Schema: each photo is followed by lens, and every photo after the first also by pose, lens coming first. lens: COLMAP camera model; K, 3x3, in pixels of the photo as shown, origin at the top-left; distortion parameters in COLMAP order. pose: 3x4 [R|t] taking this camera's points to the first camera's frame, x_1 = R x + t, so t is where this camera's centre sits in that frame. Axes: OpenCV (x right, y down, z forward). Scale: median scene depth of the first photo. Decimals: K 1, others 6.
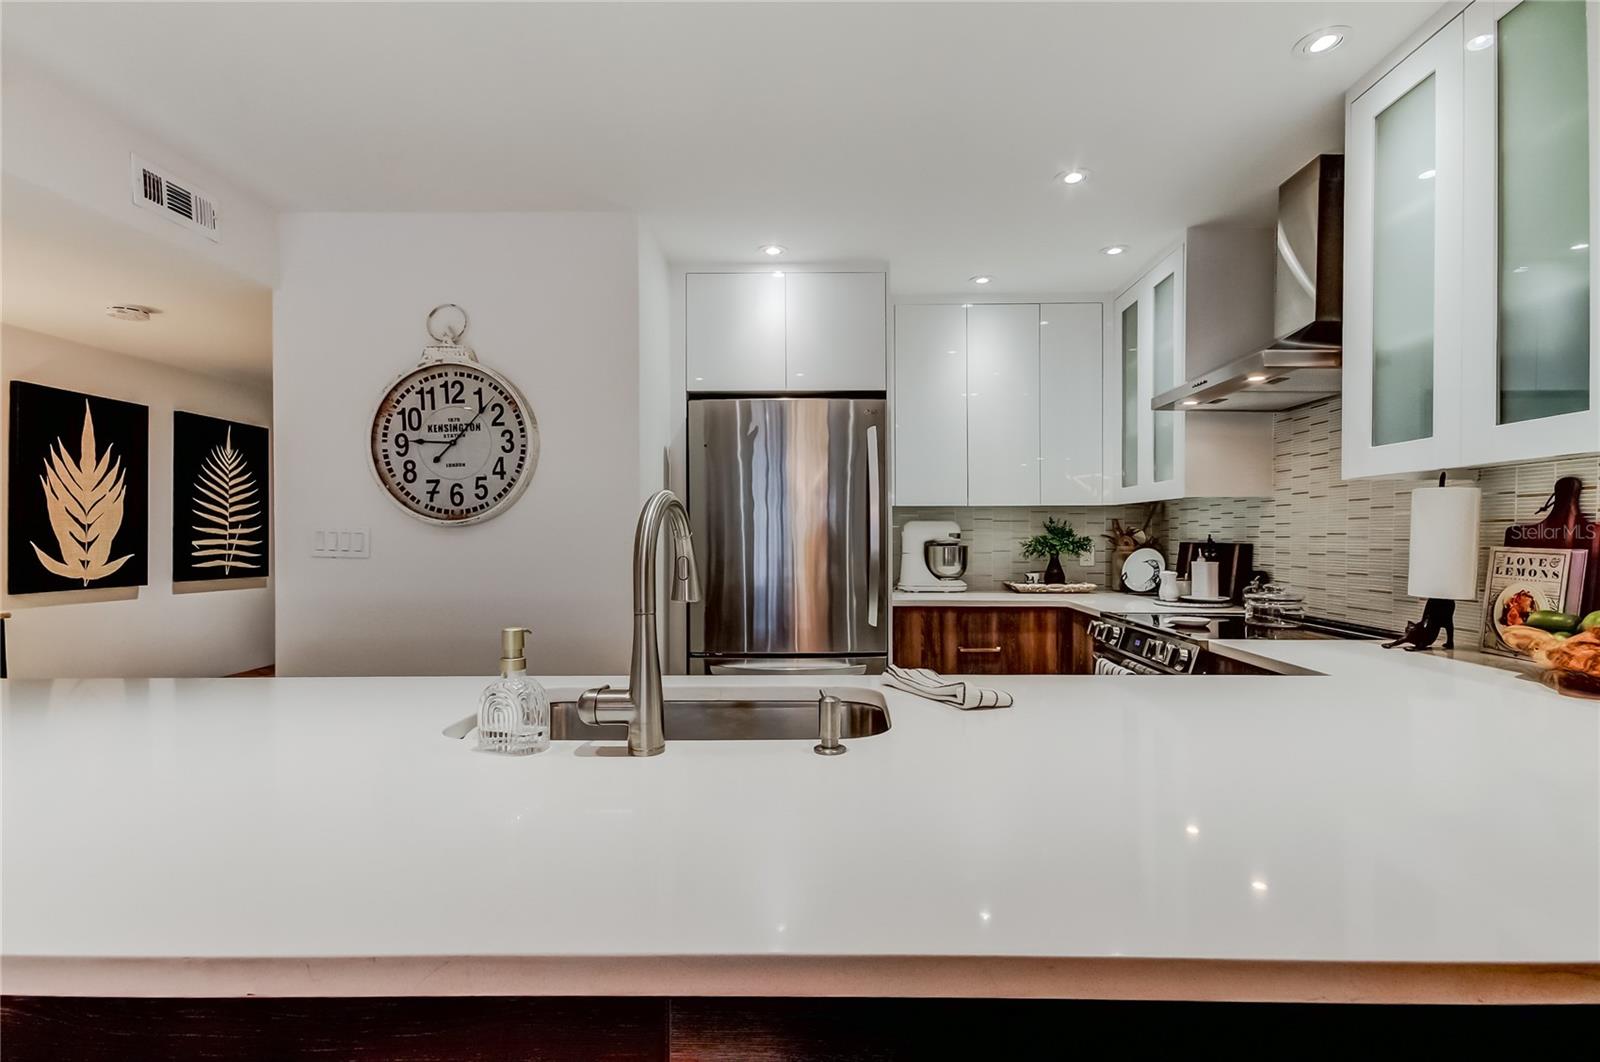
lens RADIAL K [[782.8, 0, 775.5], [0, 782.8, 539.1], [0, 0, 1]] dist [0.003881, -0.004045]
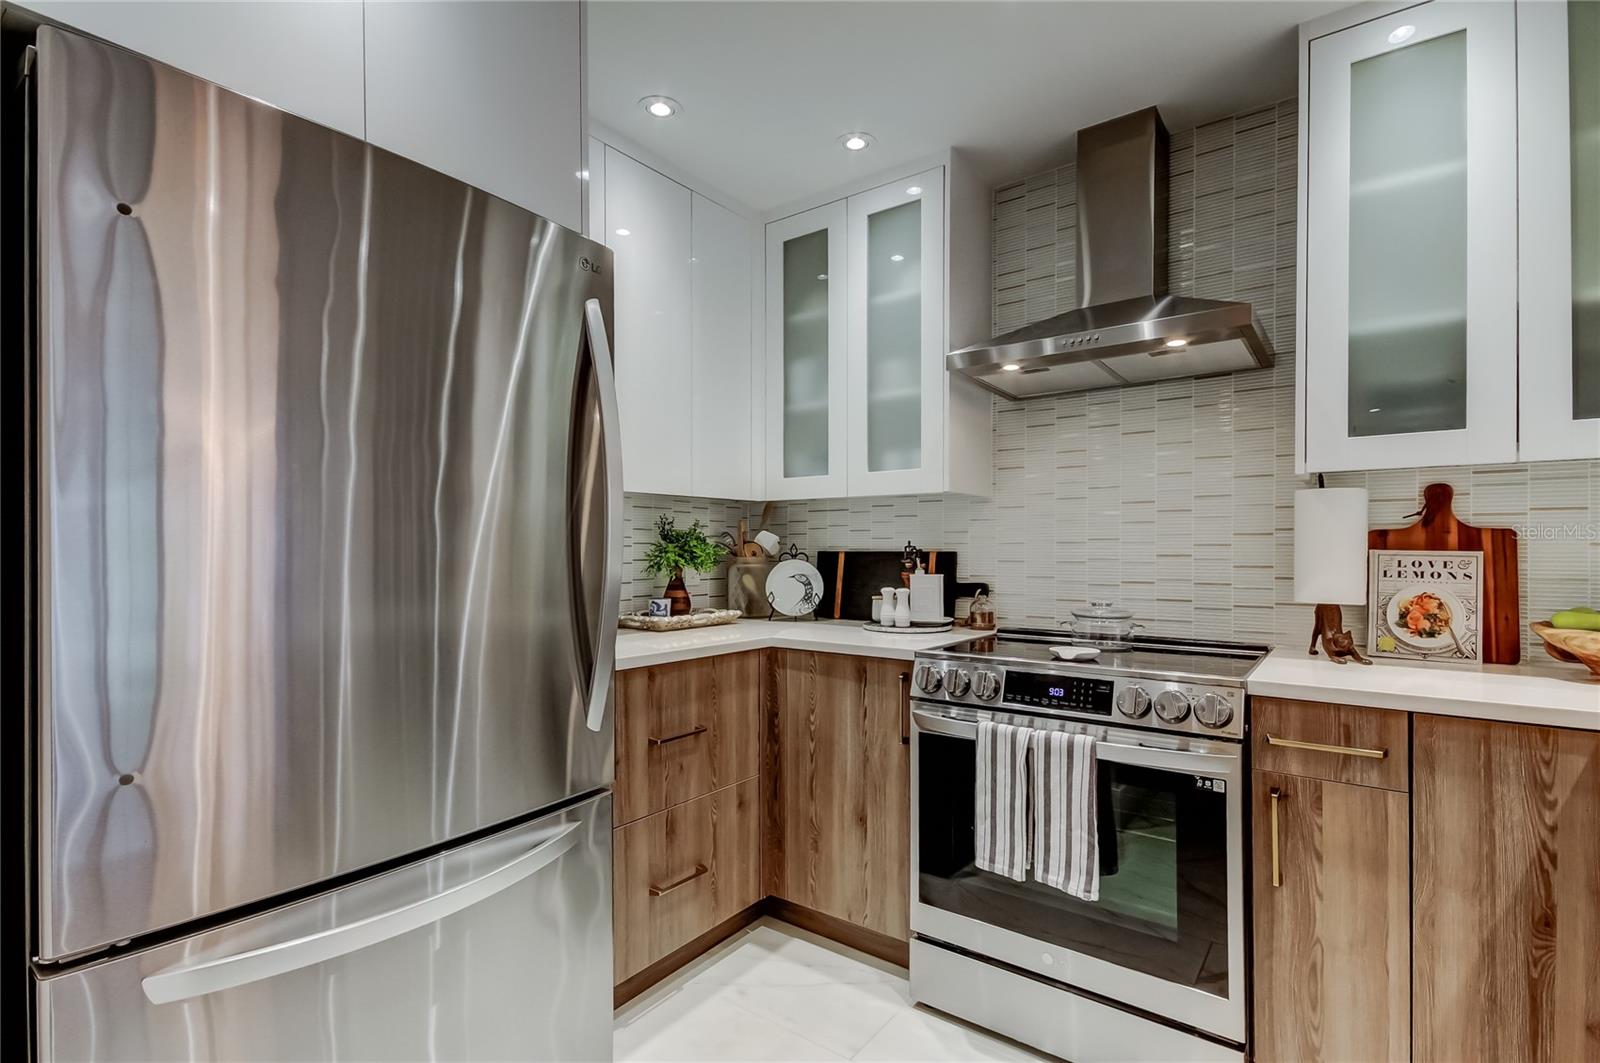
lens RADIAL K [[782.8, 0, 889.7], [0, 782.8, 537.3], [0, 0, 1]] dist [0.003881, -0.004045]
pose [[0.521882, 0.014889, 0.852888, -0.182361], [0.003689, 0.999799, -0.019711, 0.007414], [-0.853010, 0.013433, 0.521722, 0.703455]]
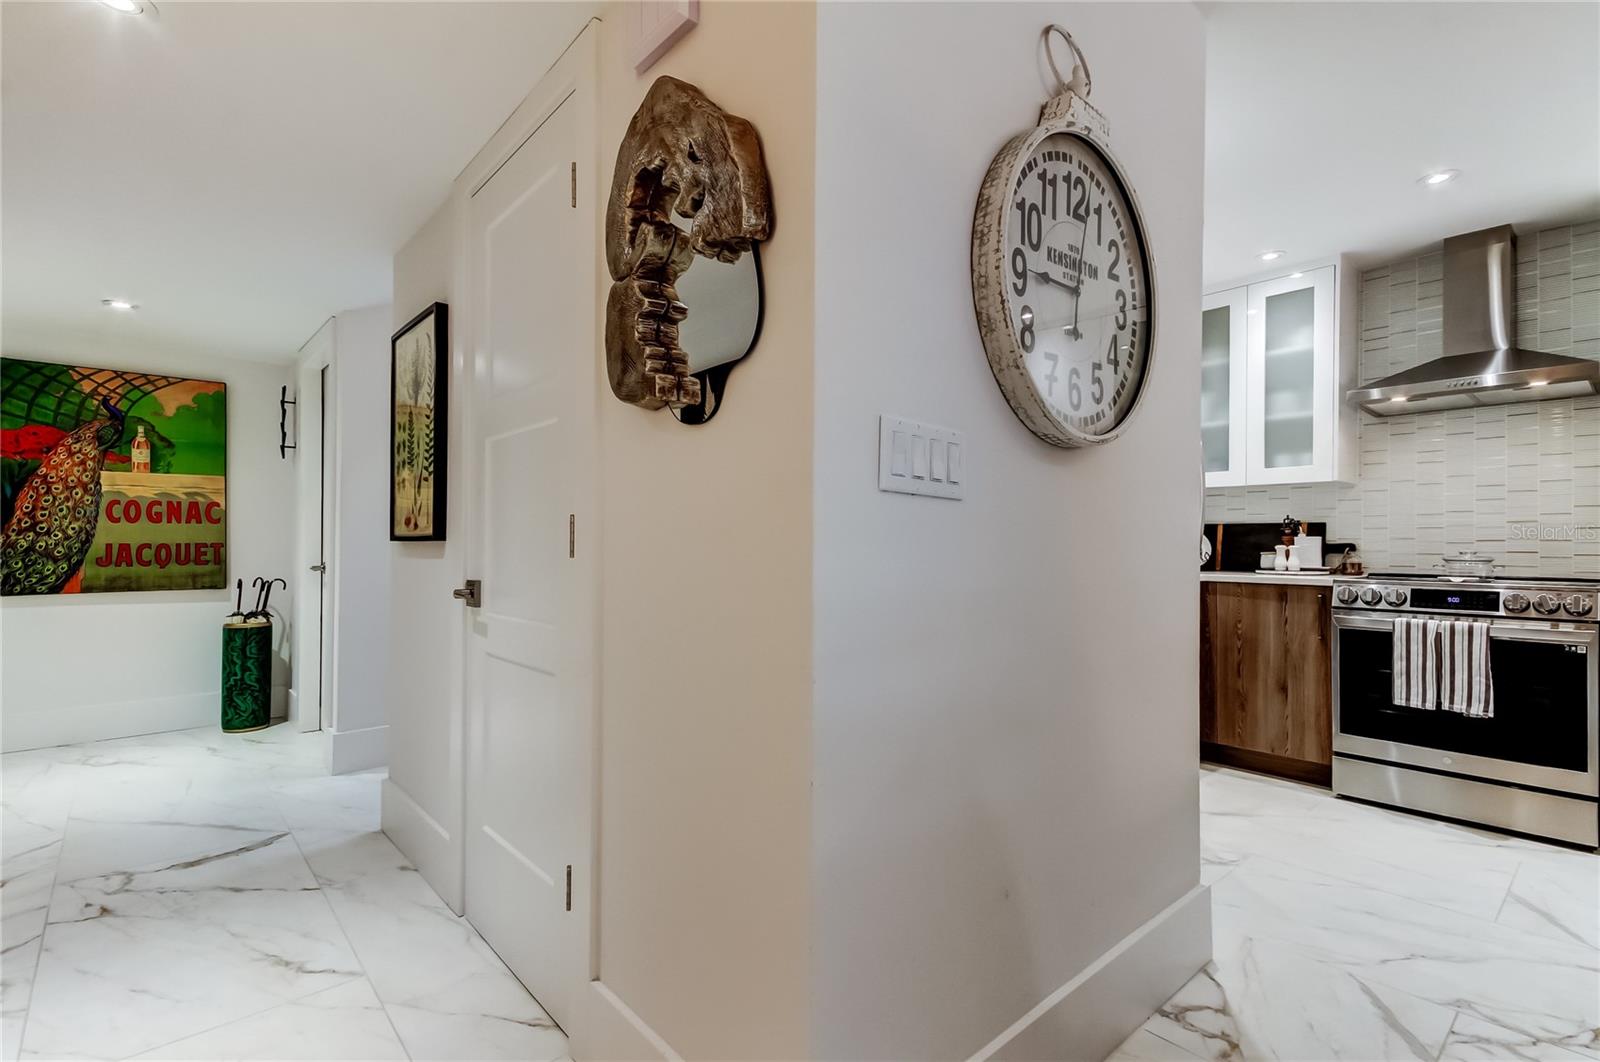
lens RADIAL K [[782.8, 0, 813.4], [0, 782.8, 533.0], [0, 0, 1]] dist [0.003881, -0.004045]
pose [[0.736103, 0.014892, 0.676706, -0.900428], [-0.004019, 0.999836, -0.017631, 0.051962], [-0.676858, 0.010259, 0.736042, 0.727662]]
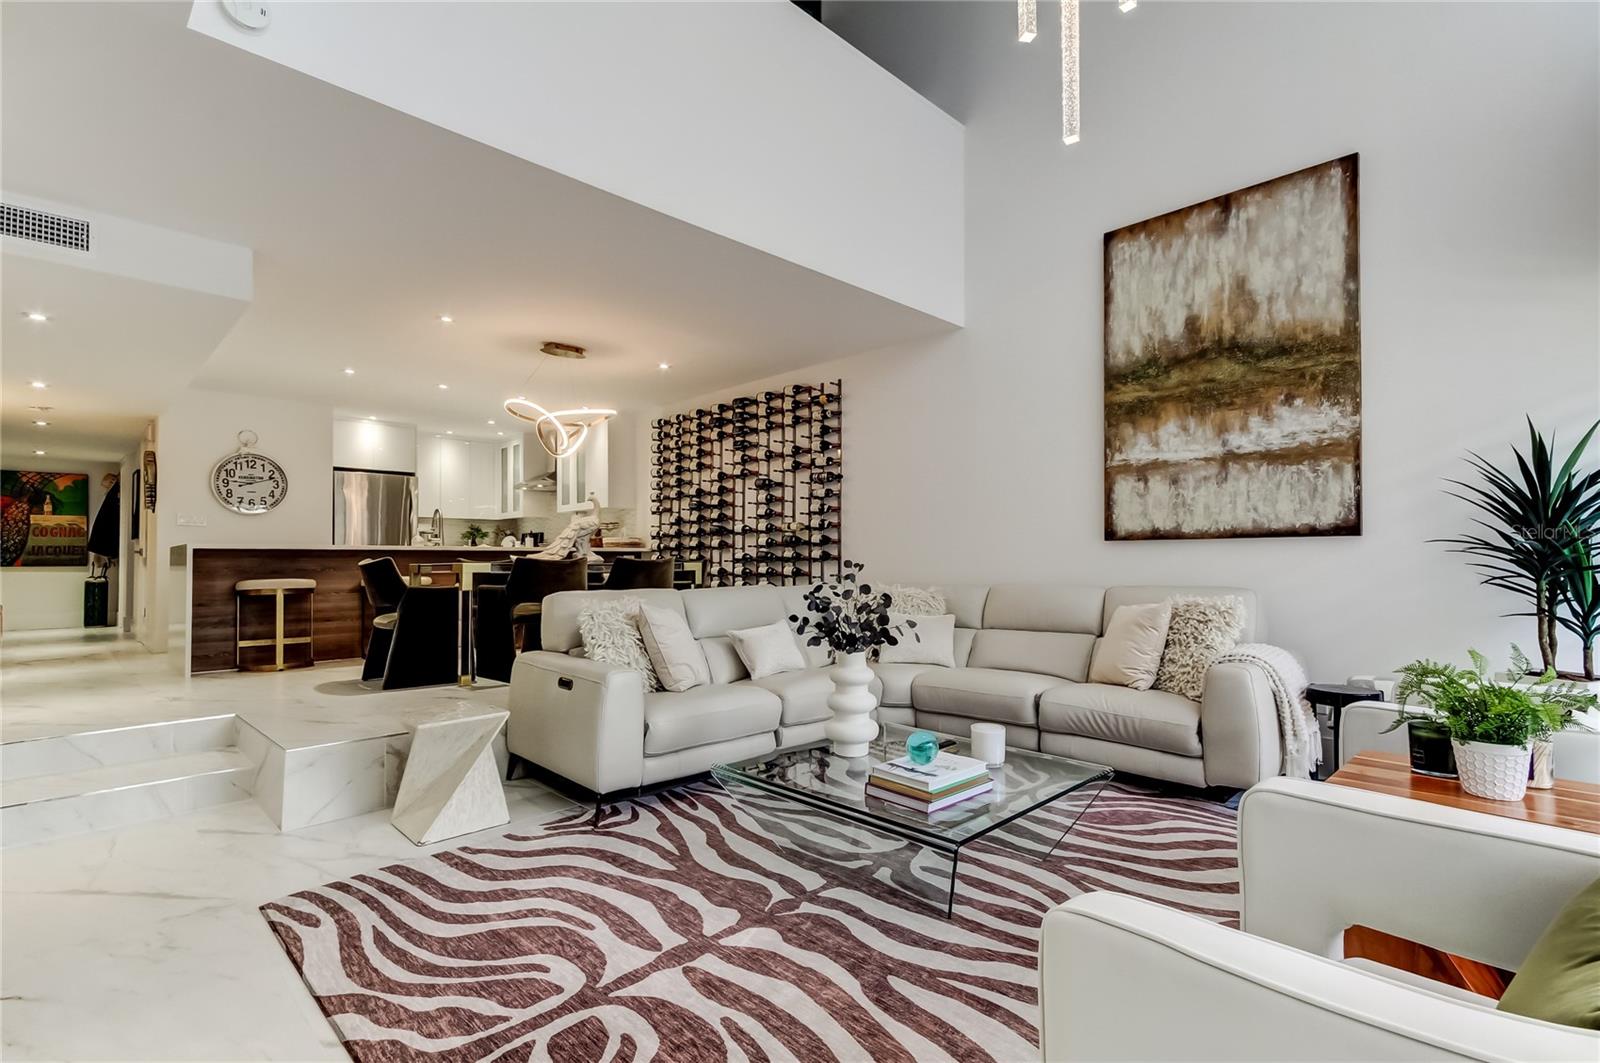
lens RADIAL K [[782.8, 0, 807.7], [0, 782.8, 536.6], [0, 0, 1]] dist [0.003881, -0.004045]
pose [[0.695603, 0.022441, 0.718076, -0.981808], [0.006005, 0.999295, -0.037047, 0.158852], [-0.718402, 0.030082, 0.694978, -2.109941]]
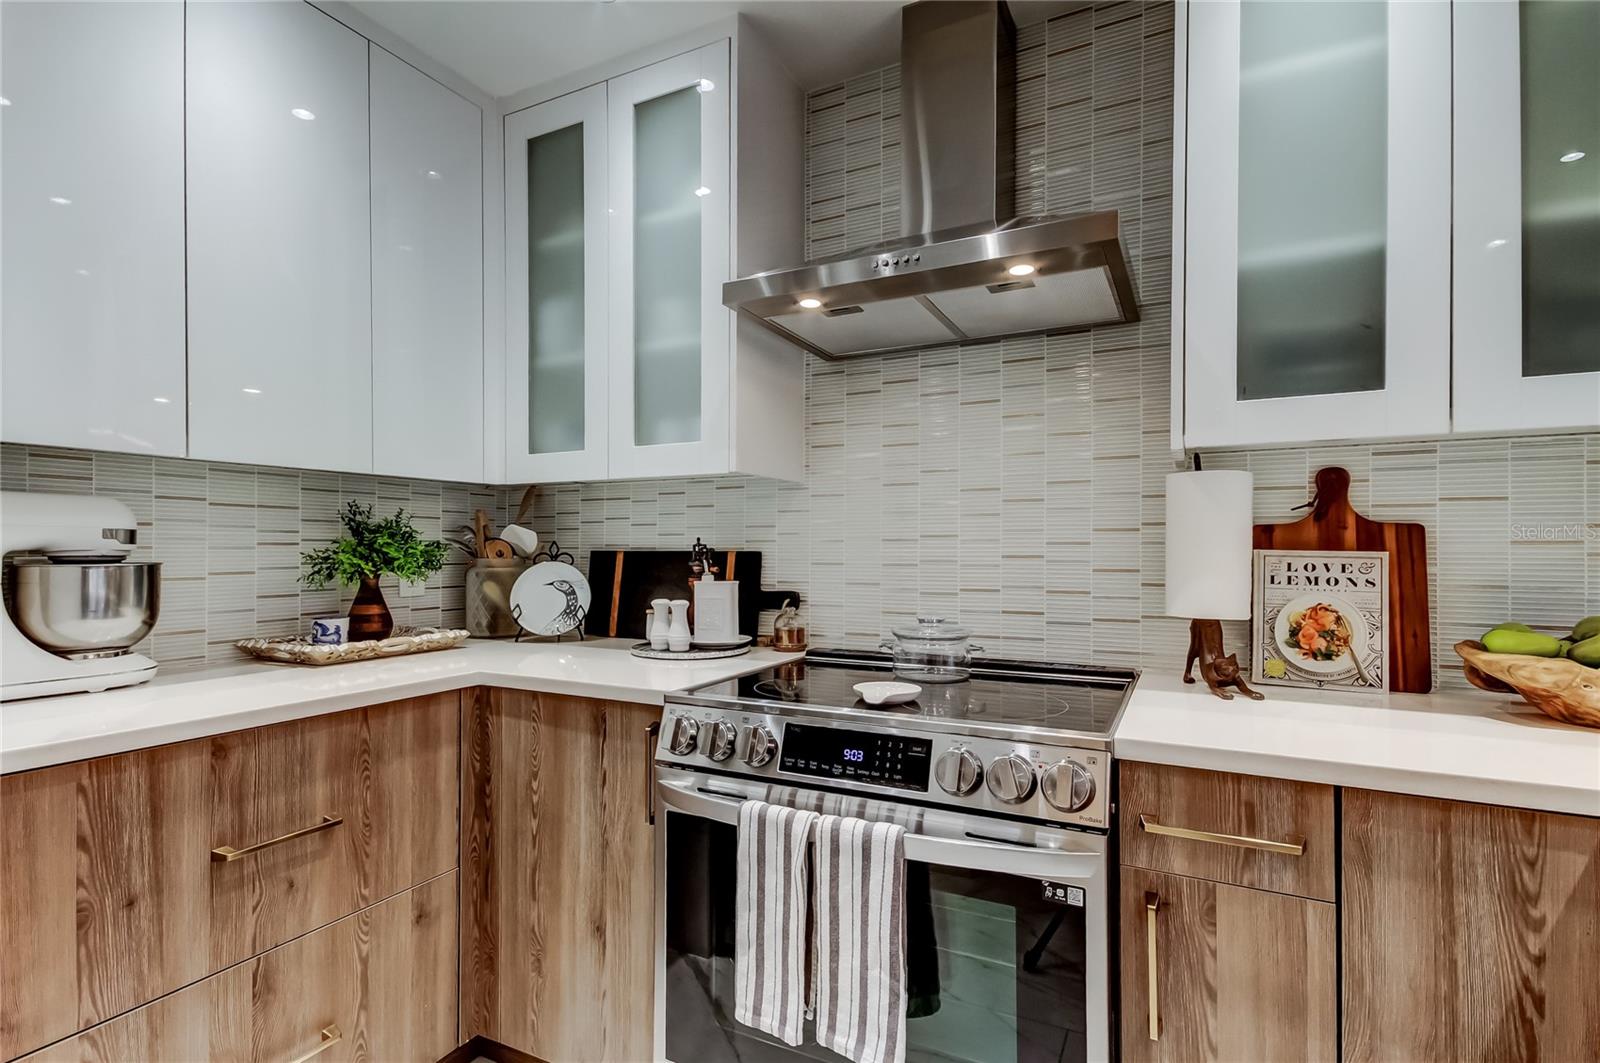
lens RADIAL K [[782.8, 0, 893.2], [0, 782.8, 527.4], [0, 0, 1]] dist [0.003881, -0.004045]
pose [[0.369886, 0.025963, 0.928714, 0.025144], [0.003852, 0.999558, -0.029477, 0.005991], [-0.929069, 0.014480, 0.369623, 0.735447]]
